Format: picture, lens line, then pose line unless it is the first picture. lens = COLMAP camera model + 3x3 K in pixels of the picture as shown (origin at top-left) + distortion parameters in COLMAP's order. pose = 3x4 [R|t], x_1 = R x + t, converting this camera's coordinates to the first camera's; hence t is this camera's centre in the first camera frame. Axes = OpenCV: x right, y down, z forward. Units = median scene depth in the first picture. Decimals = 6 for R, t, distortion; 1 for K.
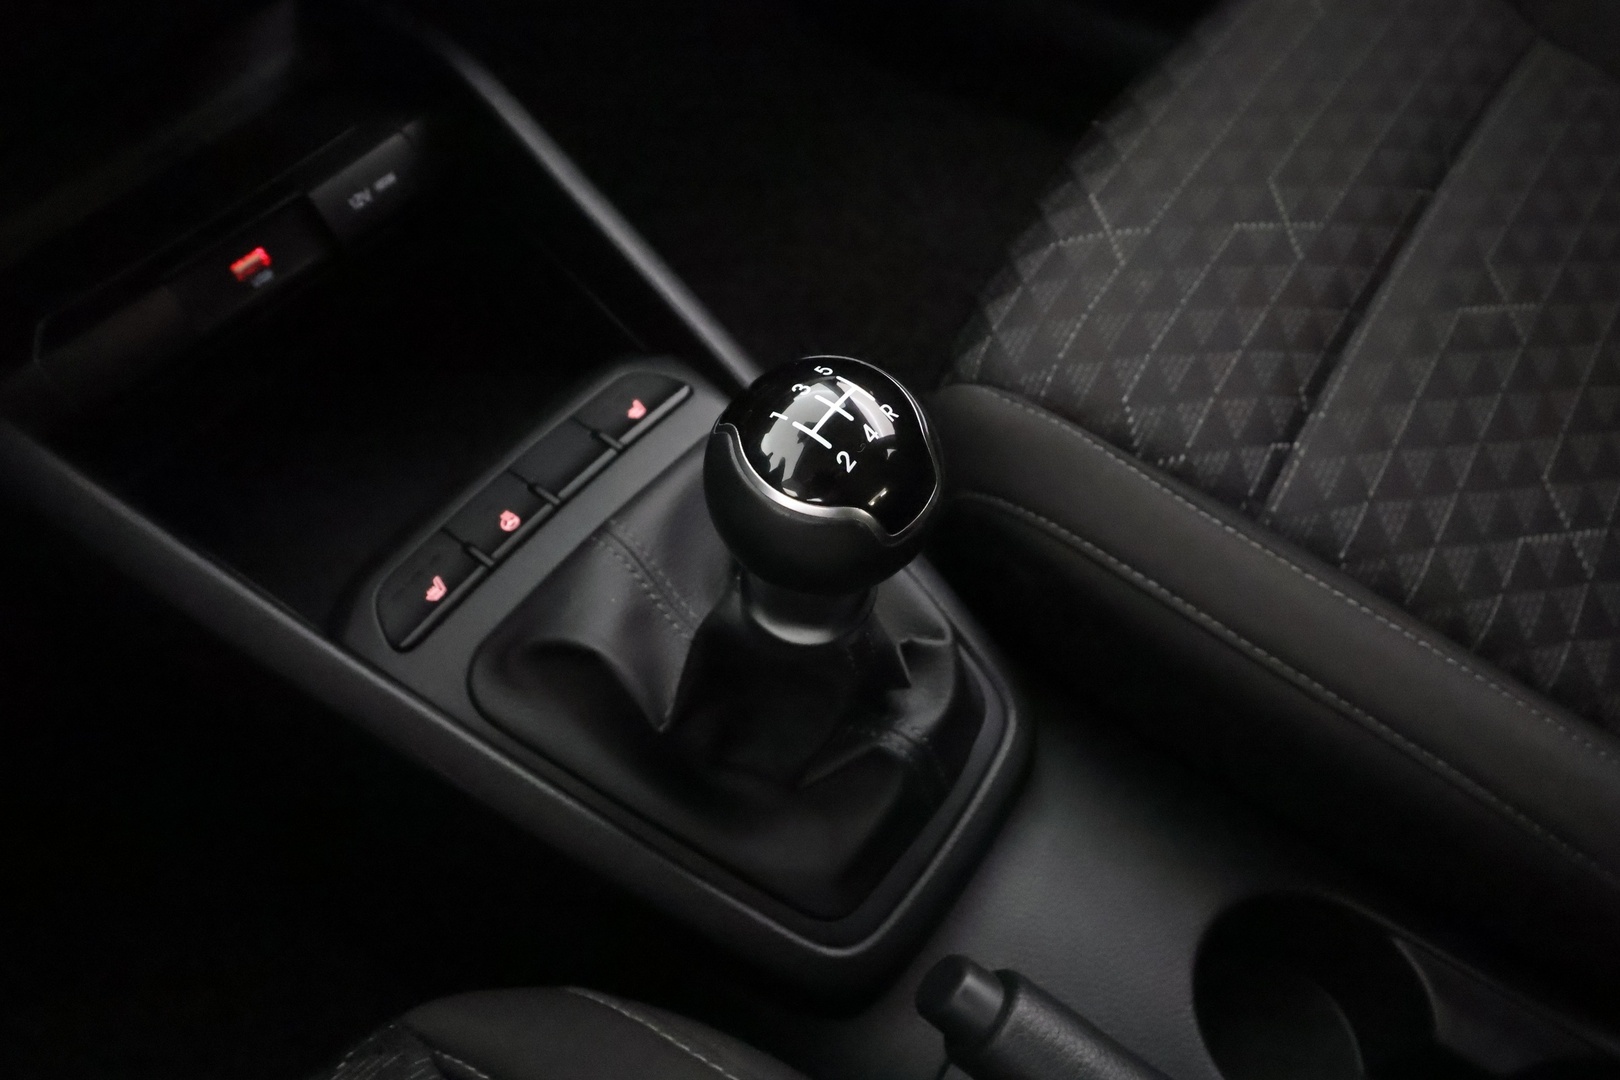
lens RADIAL K [[1080.7, 0, 810.0], [0, 1080.7, 540.0], [0, 0, 1]] dist [0.000366, 0.000547]
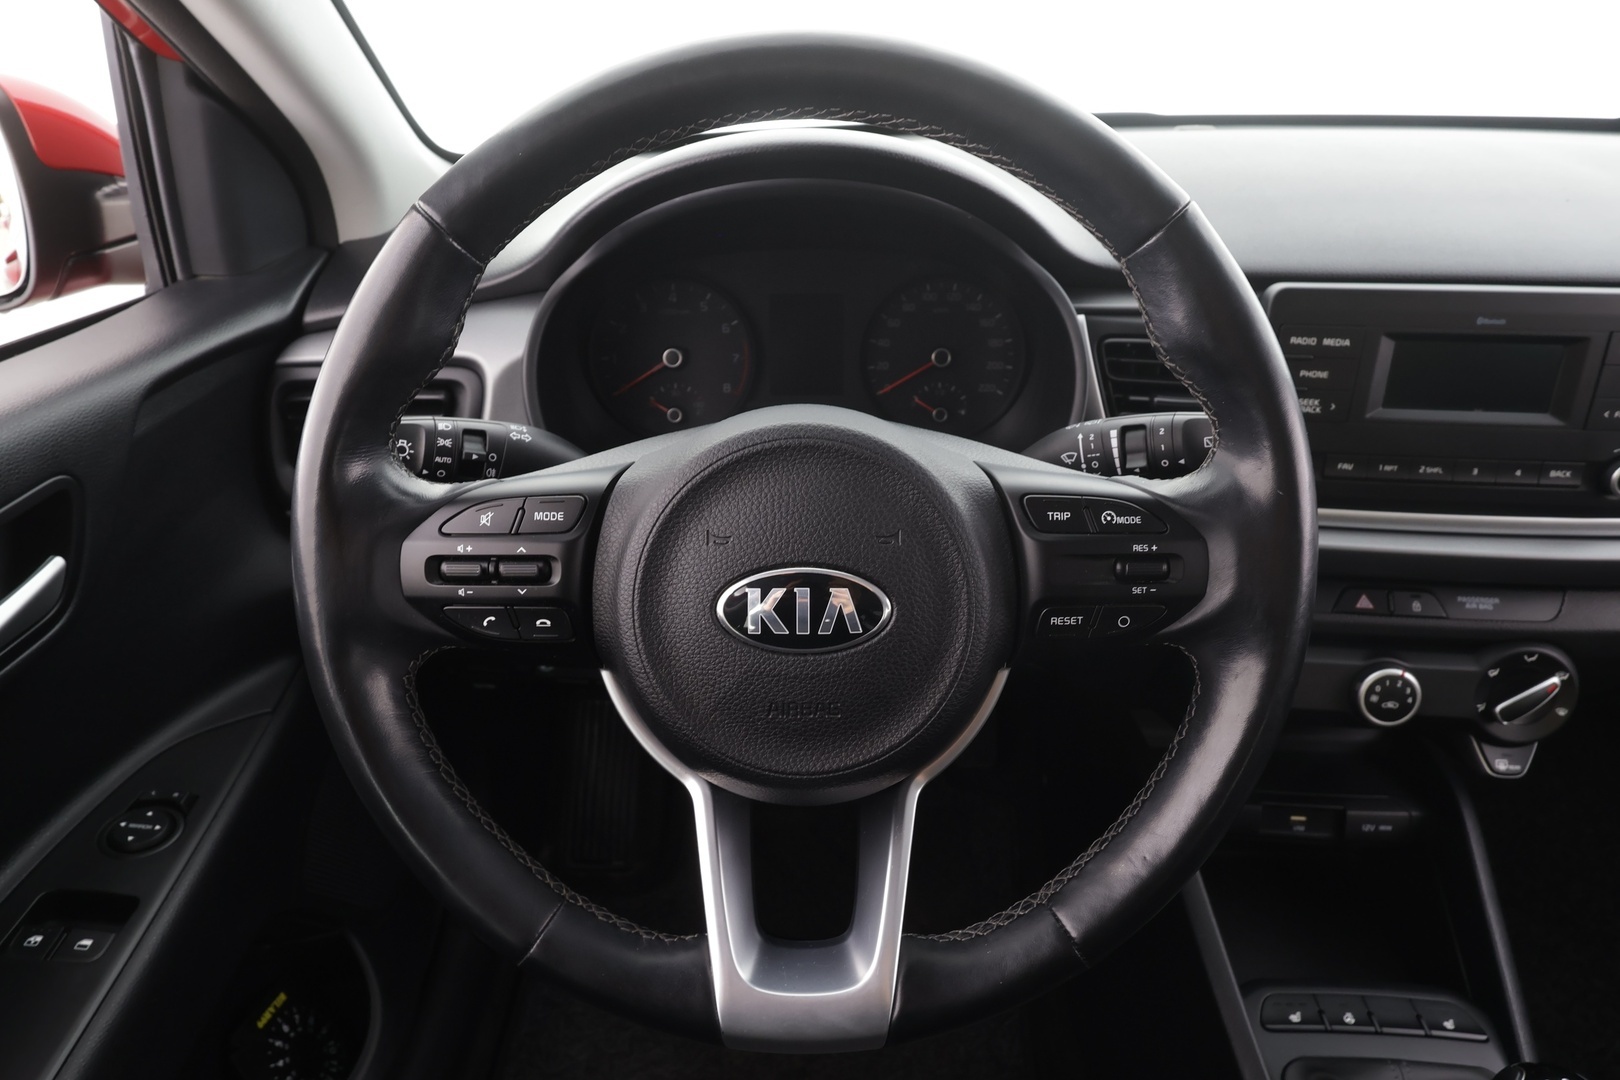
lens RADIAL K [[1005.6, 0, 810.0], [0, 1005.6, 540.0], [0, 0, 1]] dist [0.000625, -0.000956]
pose [[0.576704, 0.443551, -0.686057, 0.010810], [-0.689756, 0.714368, -0.117959, 0.228165], [0.437776, 0.541240, 0.717921, -1.055197]]
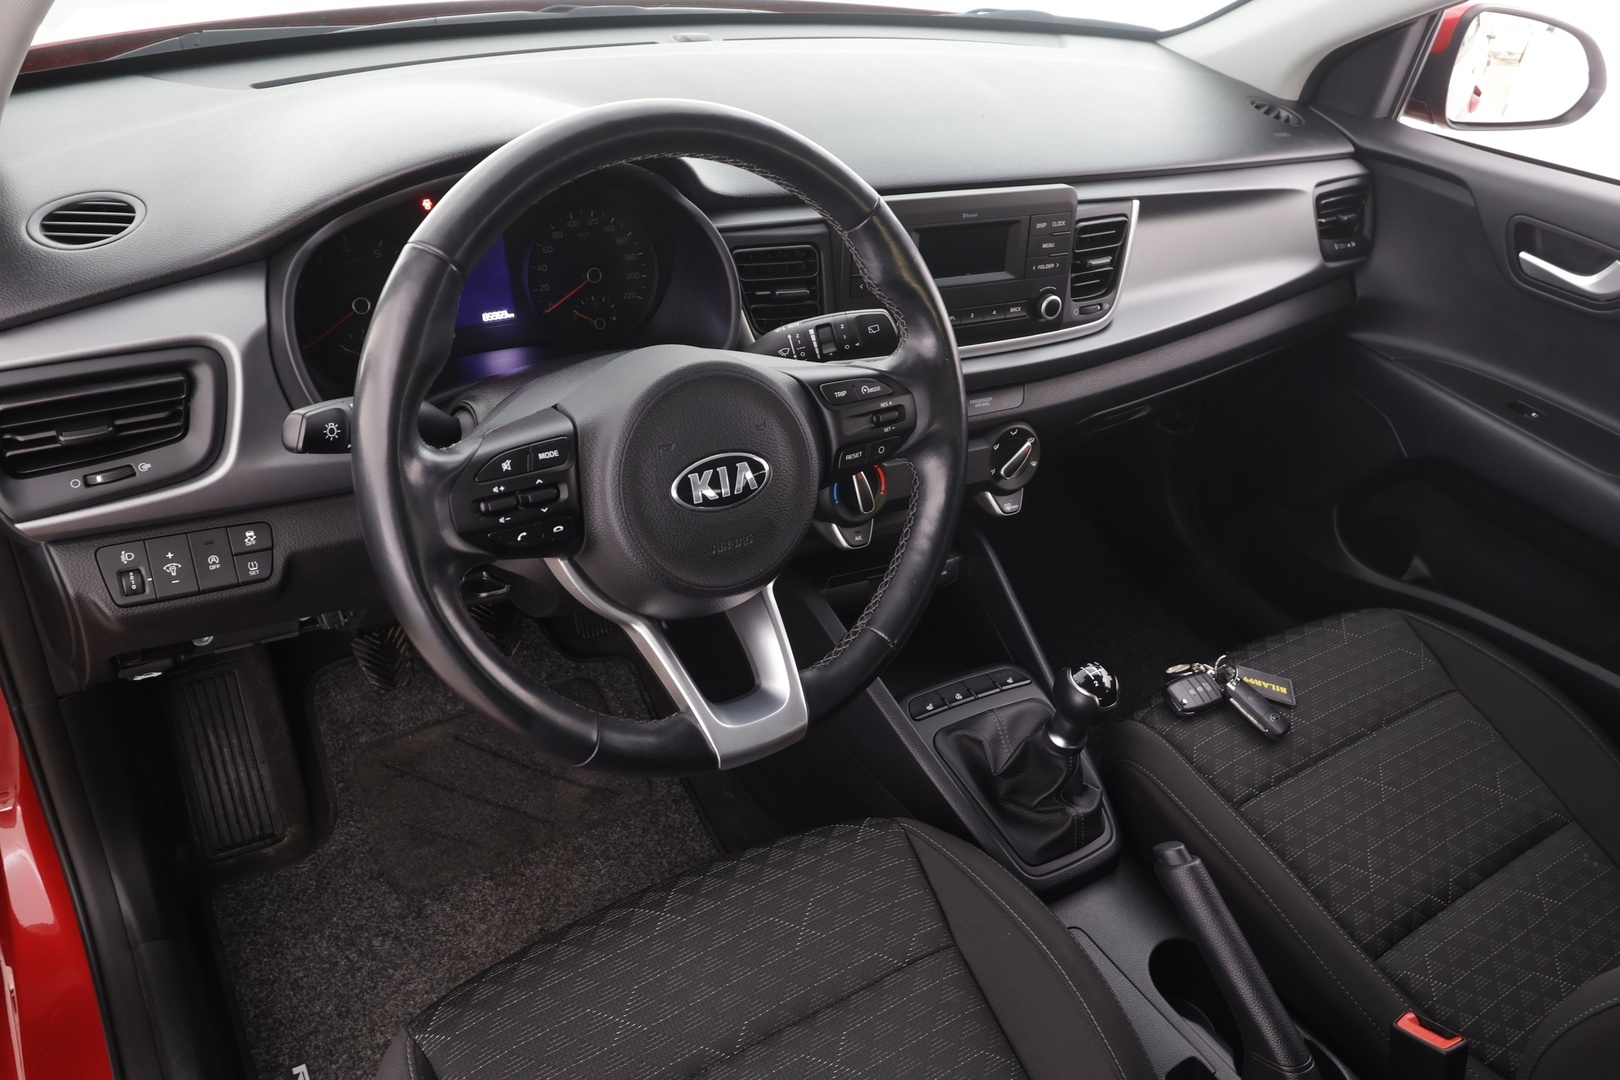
lens RADIAL K [[1235.1, 0, 810.0], [0, 1235.1, 540.0], [0, 0, 1]] dist [-0.003130, -0.000722]
pose [[0.921049, 0.325609, -0.213651, -0.079352], [-0.382756, 0.858092, -0.342310, 0.821848], [0.071872, 0.397061, 0.914974, -1.972635]]
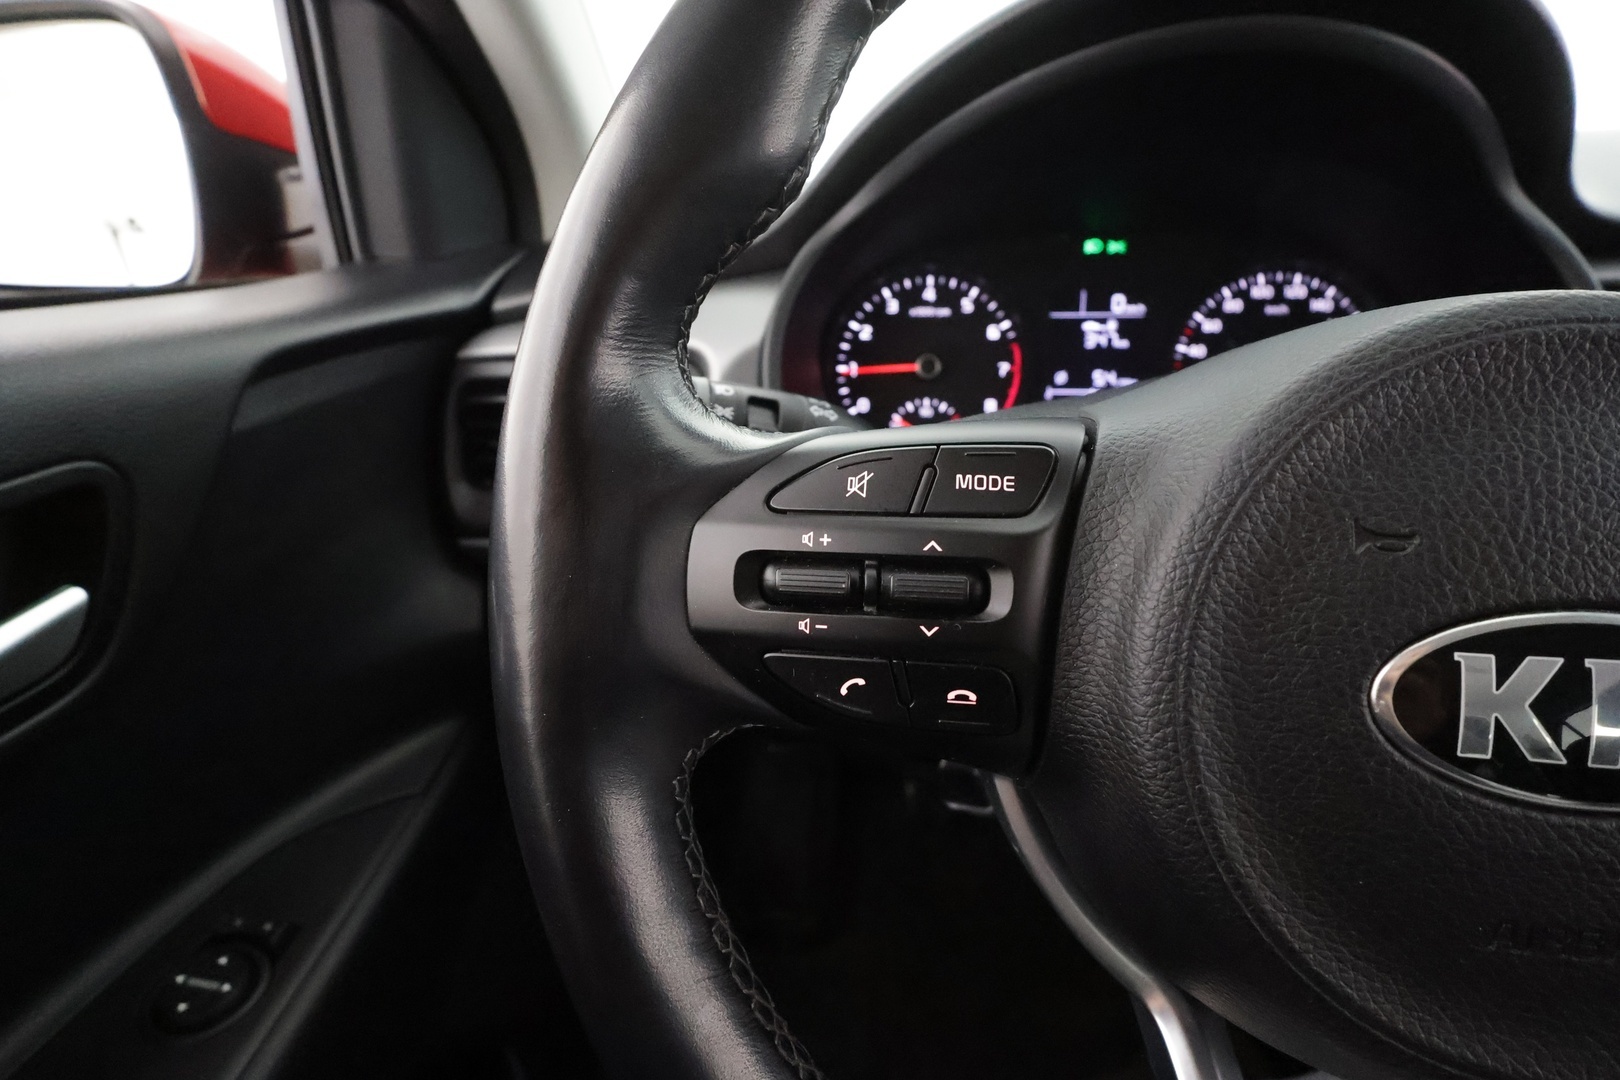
lens RADIAL K [[948.4, 0, 810.0], [0, 948.4, 540.0], [0, 0, 1]] dist [0.062241, 0.000325]
pose [[0.471487, 0.412534, -0.779433, -0.485942], [-0.734243, 0.673178, -0.087856, 0.393828], [0.488453, 0.613716, 0.620295, -0.787714]]
